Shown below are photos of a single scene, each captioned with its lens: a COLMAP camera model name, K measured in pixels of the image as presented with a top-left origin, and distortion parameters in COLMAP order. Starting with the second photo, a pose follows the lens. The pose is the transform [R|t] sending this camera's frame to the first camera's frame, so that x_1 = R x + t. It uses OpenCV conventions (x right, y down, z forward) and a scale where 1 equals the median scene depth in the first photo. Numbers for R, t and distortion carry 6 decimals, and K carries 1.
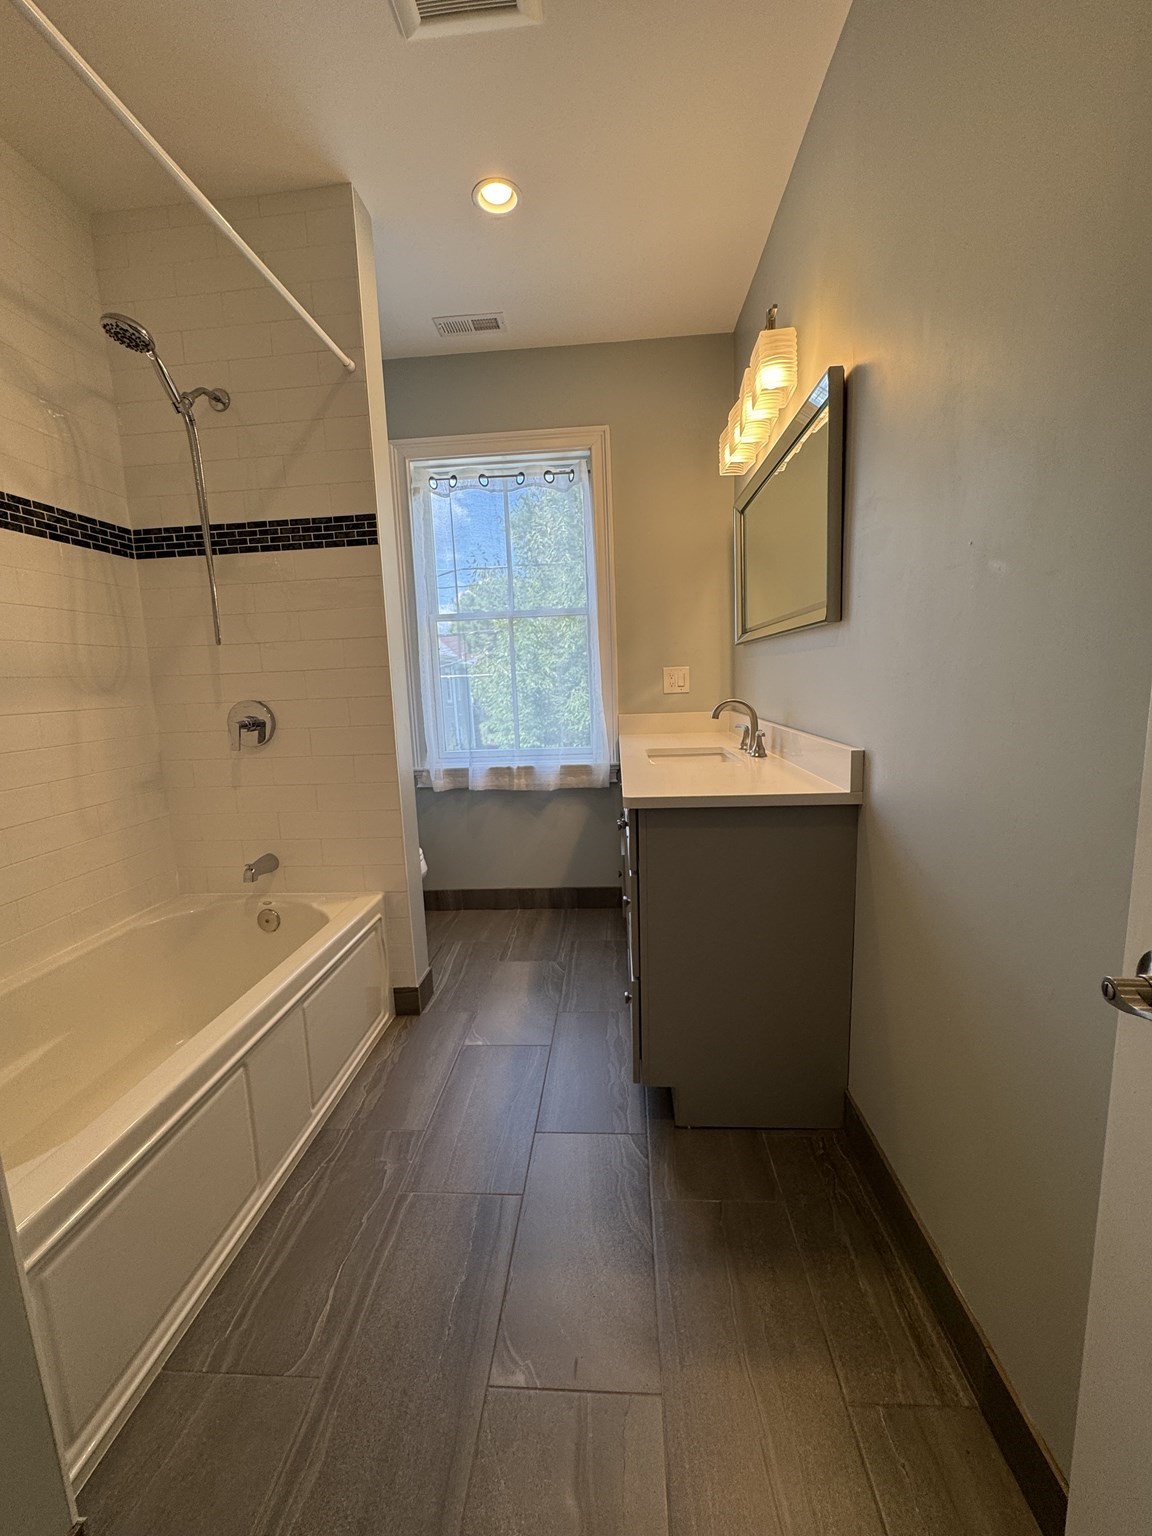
lens RADIAL K [[618.9, 0, 572.4], [0, 618.9, 769.5], [0, 0, 1]] dist [-0.003621, 0.000137]
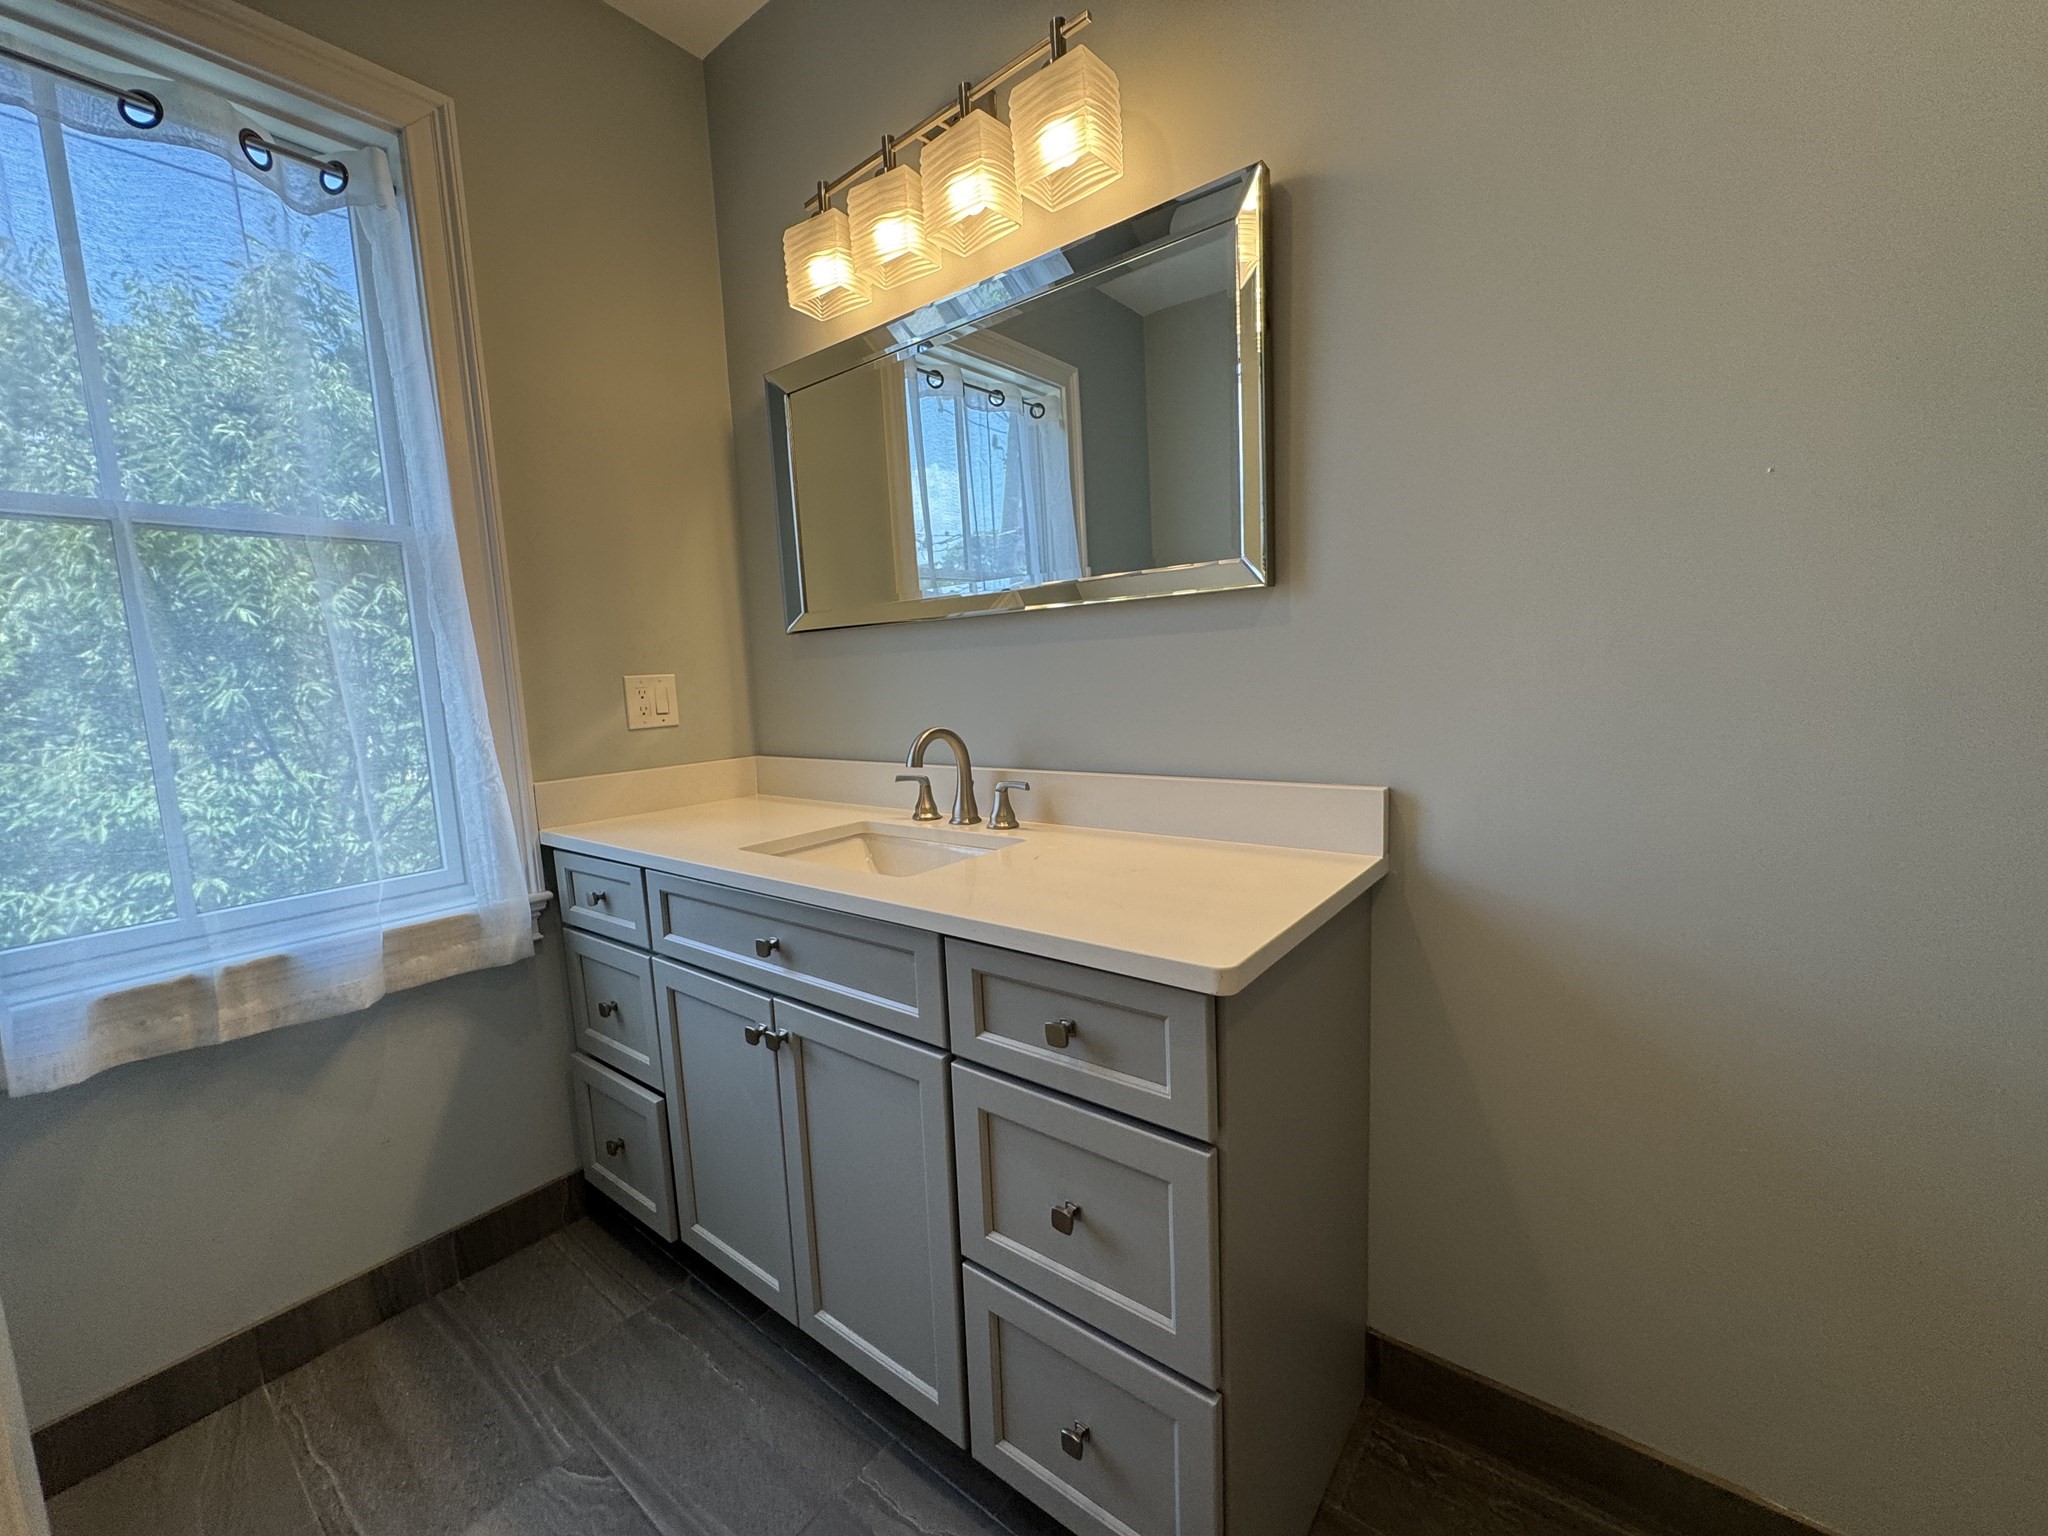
lens RADIAL K [[825.2, 0, 1026.9], [0, 825.2, 766.8], [0, 0, 1]] dist [-0.003621, 0.000137]
pose [[0.556864, -0.084631, 0.826281, -0.283581], [0.145296, 0.989382, 0.003416, -0.070881], [-0.817797, 0.118152, 0.563248, 0.534290]]
